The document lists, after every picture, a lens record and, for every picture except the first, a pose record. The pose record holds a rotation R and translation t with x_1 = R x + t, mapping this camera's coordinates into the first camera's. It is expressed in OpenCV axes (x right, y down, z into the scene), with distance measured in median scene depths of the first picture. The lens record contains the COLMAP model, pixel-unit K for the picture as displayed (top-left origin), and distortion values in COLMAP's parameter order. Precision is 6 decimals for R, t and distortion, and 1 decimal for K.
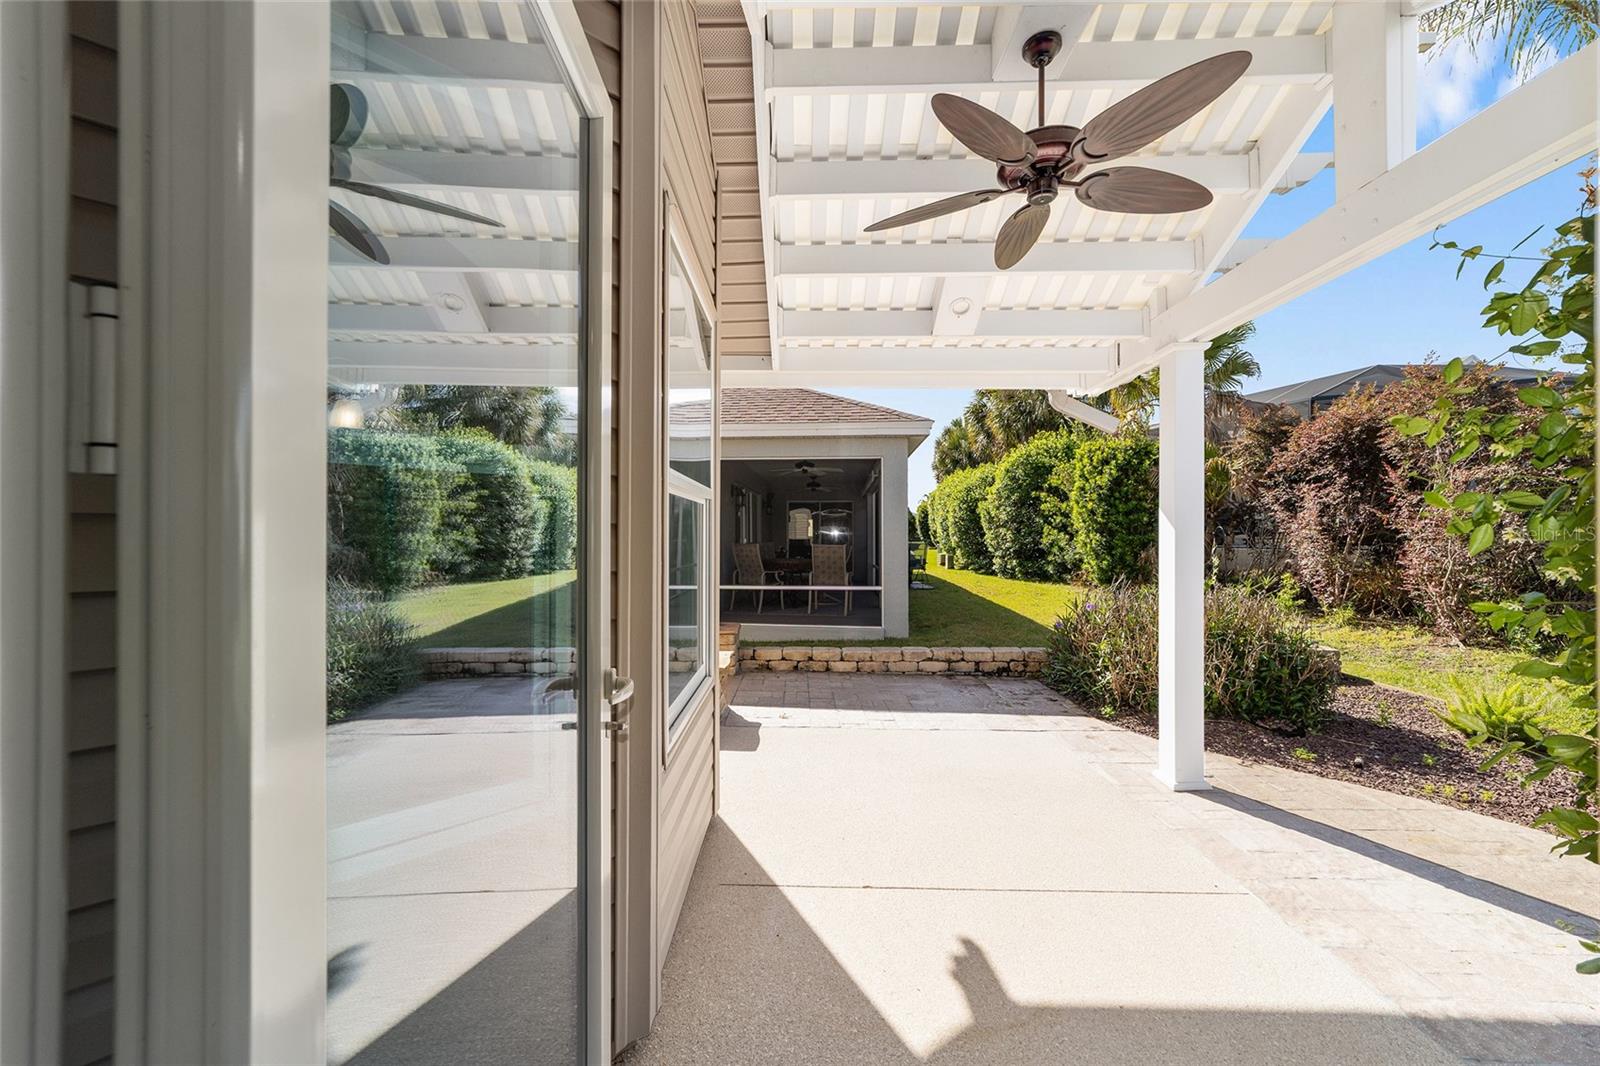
lens RADIAL K [[613.4, 0, 795.5], [0, 613.4, 534.3], [0, 0, 1]] dist [-0.009515, 0.005905]
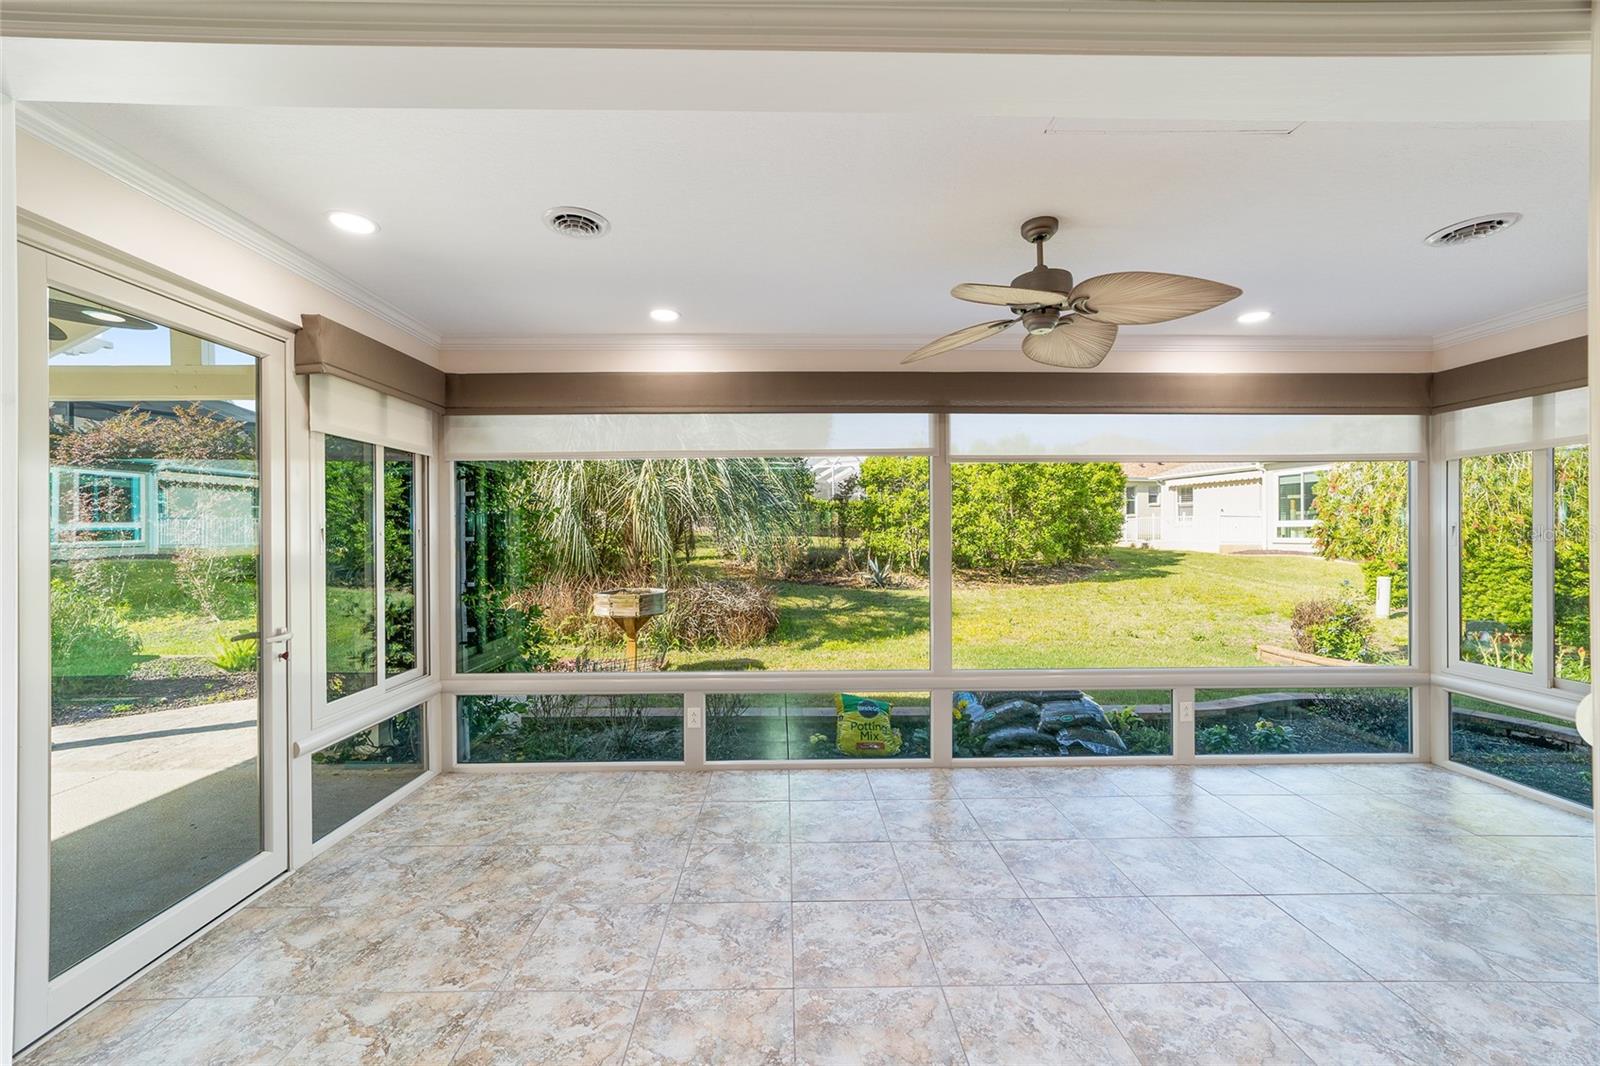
lens RADIAL K [[613.4, 0, 795.5], [0, 613.4, 534.3], [0, 0, 1]] dist [-0.009515, 0.005905]
pose [[-0.027140, -0.005733, 0.999615, -0.295386], [-0.000137, 0.999984, 0.005731, -0.018854], [-0.999632, 0.000019, -0.027141, -0.241320]]
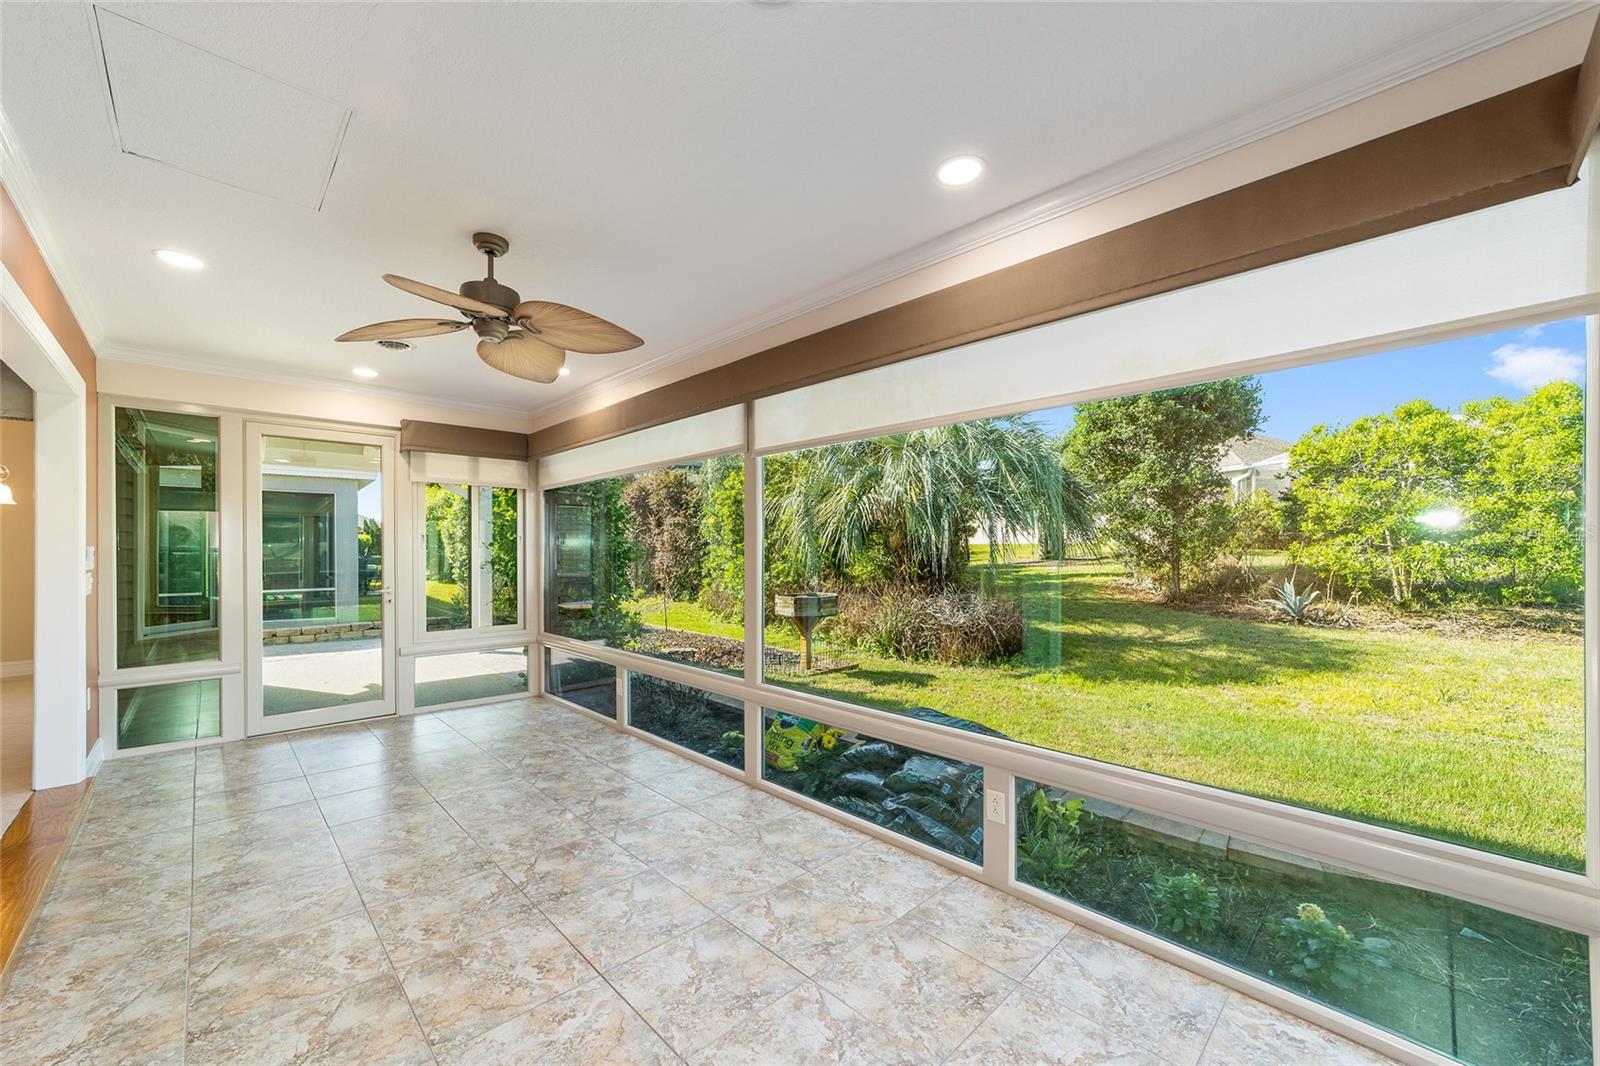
lens RADIAL K [[621.3, 0, 800.4], [0, 621.3, 549.8], [0, 0, 1]] dist [-0.002489, -0.000003]
pose [[0.711128, -0.002473, 0.703058, -0.098640], [-0.000366, 0.999992, 0.003887, -0.005760], [-0.703063, -0.003021, 0.711122, -0.753733]]
